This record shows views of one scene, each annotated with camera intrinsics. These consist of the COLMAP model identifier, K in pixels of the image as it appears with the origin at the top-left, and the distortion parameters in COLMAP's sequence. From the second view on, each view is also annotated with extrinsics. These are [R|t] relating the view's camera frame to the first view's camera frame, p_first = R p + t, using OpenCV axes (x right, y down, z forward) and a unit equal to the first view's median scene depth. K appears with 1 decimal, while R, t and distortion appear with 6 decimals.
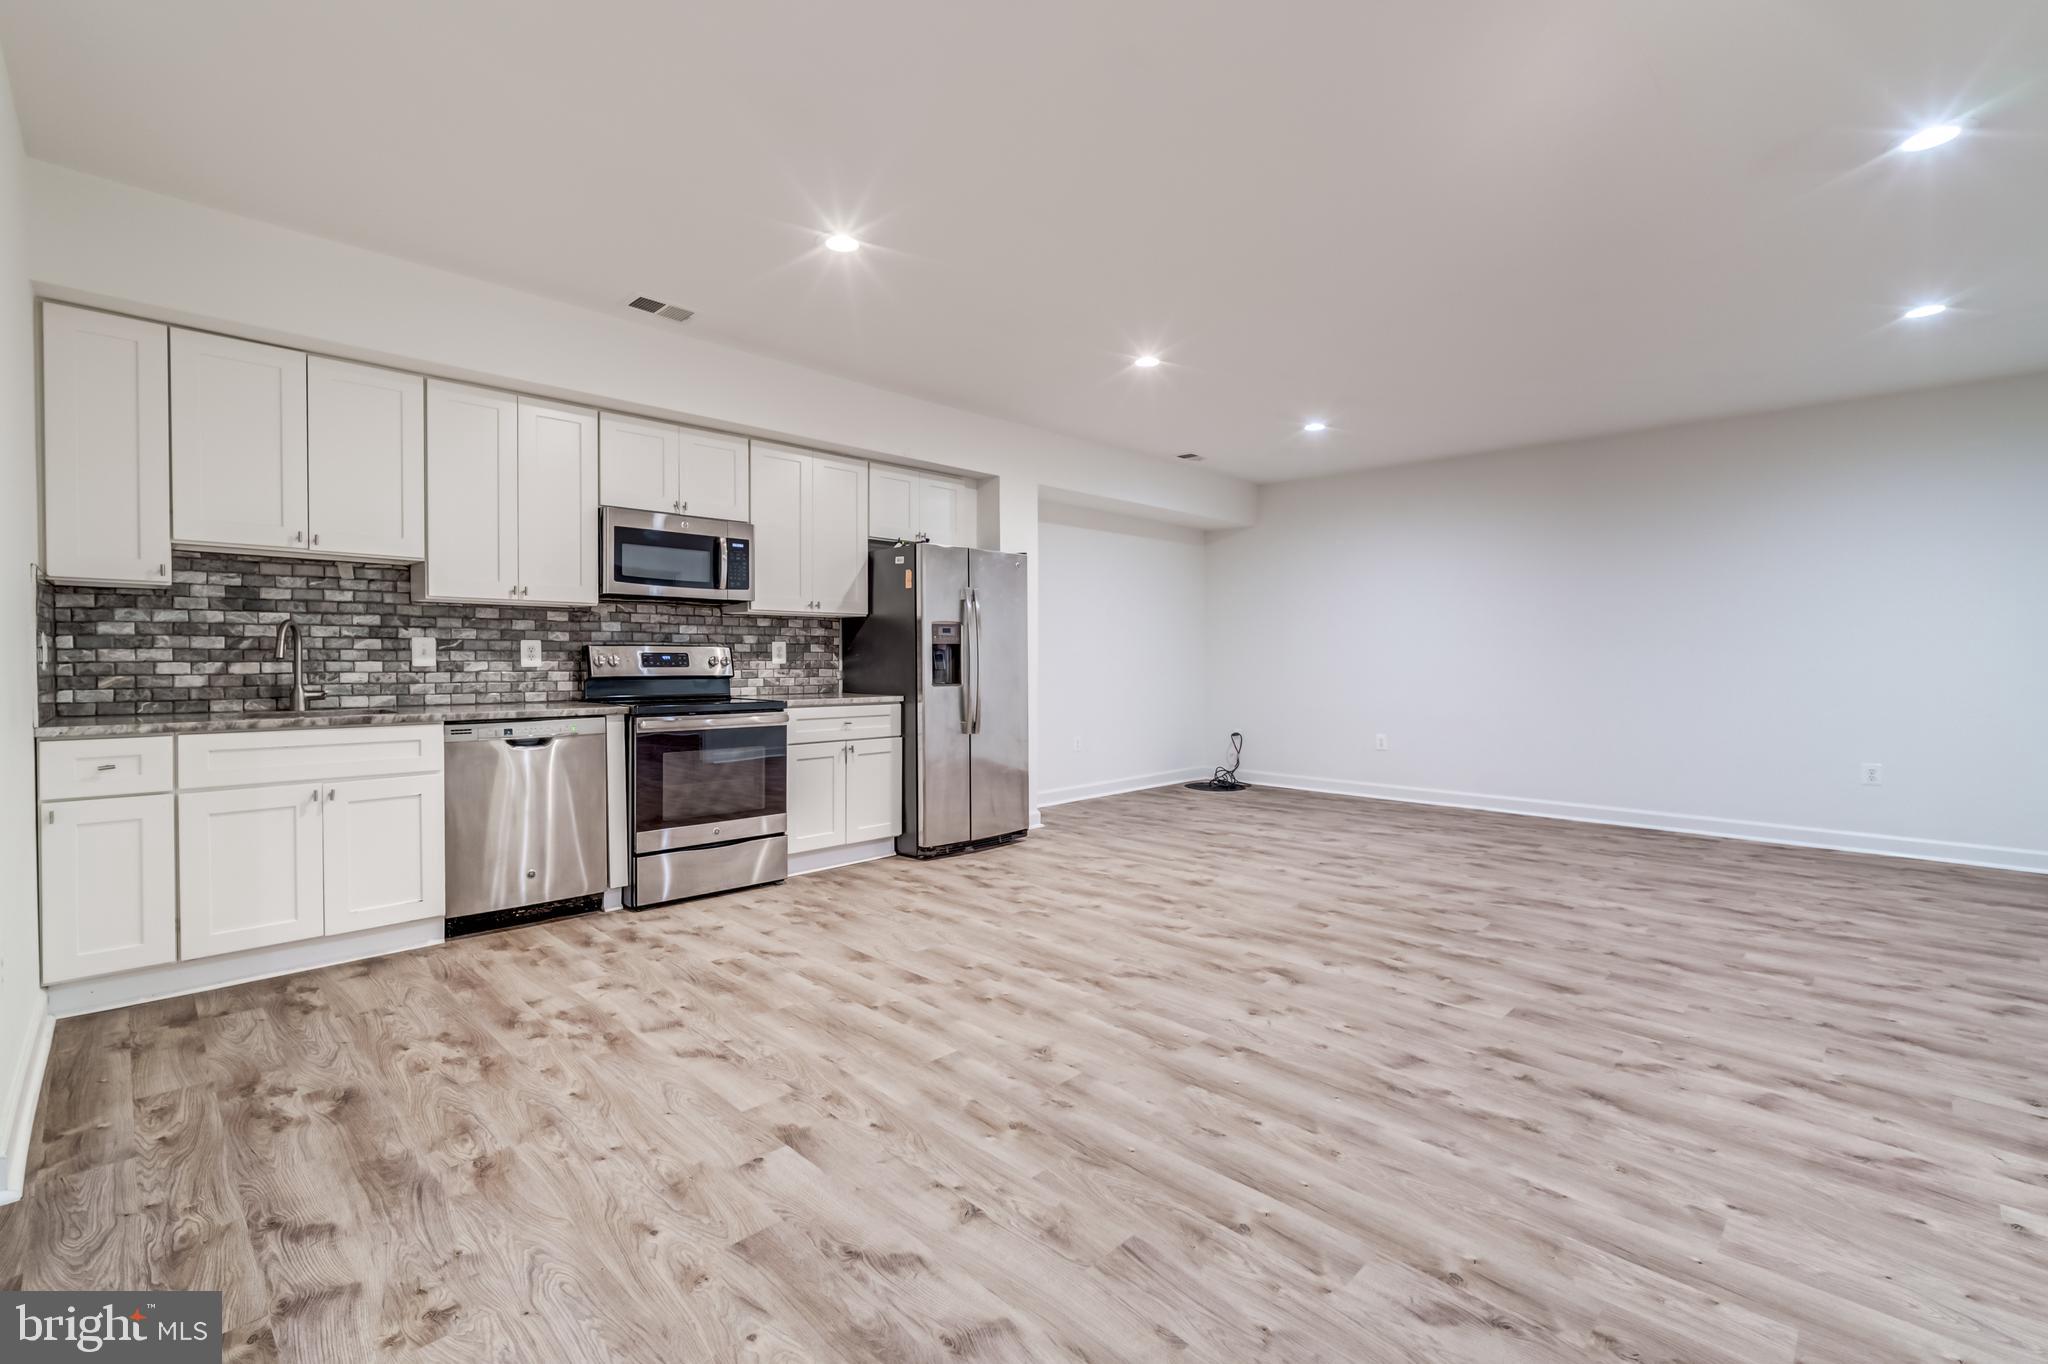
lens RADIAL K [[903.4, 0, 1027.2], [0, 903.4, 672.8], [0, 0, 1]] dist [0.002889, -0.000023]
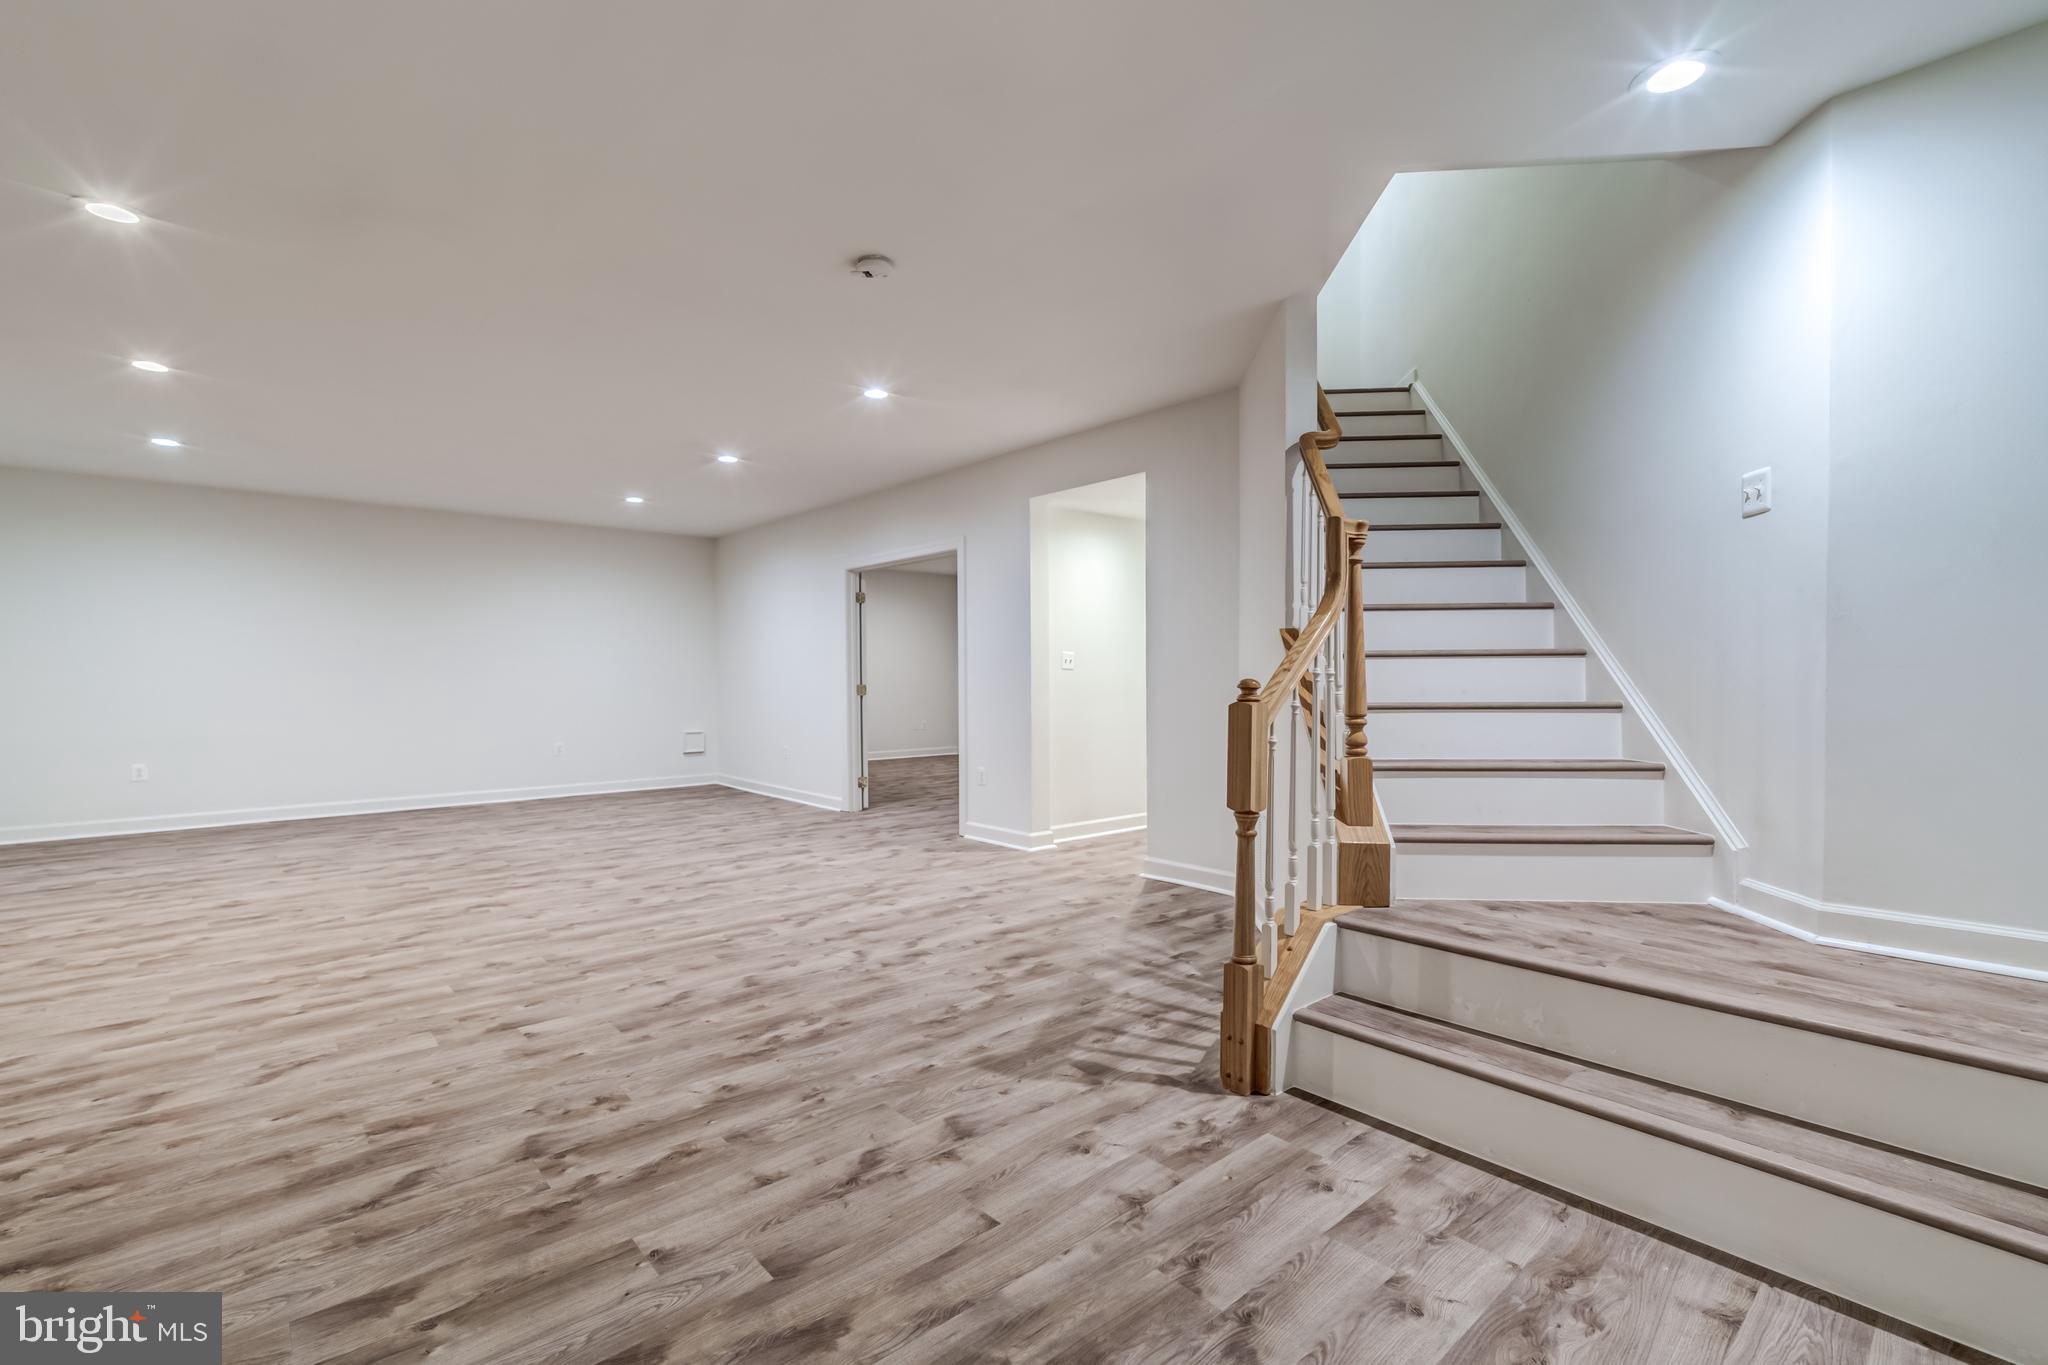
lens RADIAL K [[903.4, 0, 1027.2], [0, 903.4, 673.3], [0, 0, 1]] dist [0.002889, -0.000023]
pose [[0.068789, -0.001008, 0.997631, -1.432884], [0.027020, 0.999635, -0.000853, 0.004952], [-0.997265, 0.027015, 0.068792, 0.105723]]
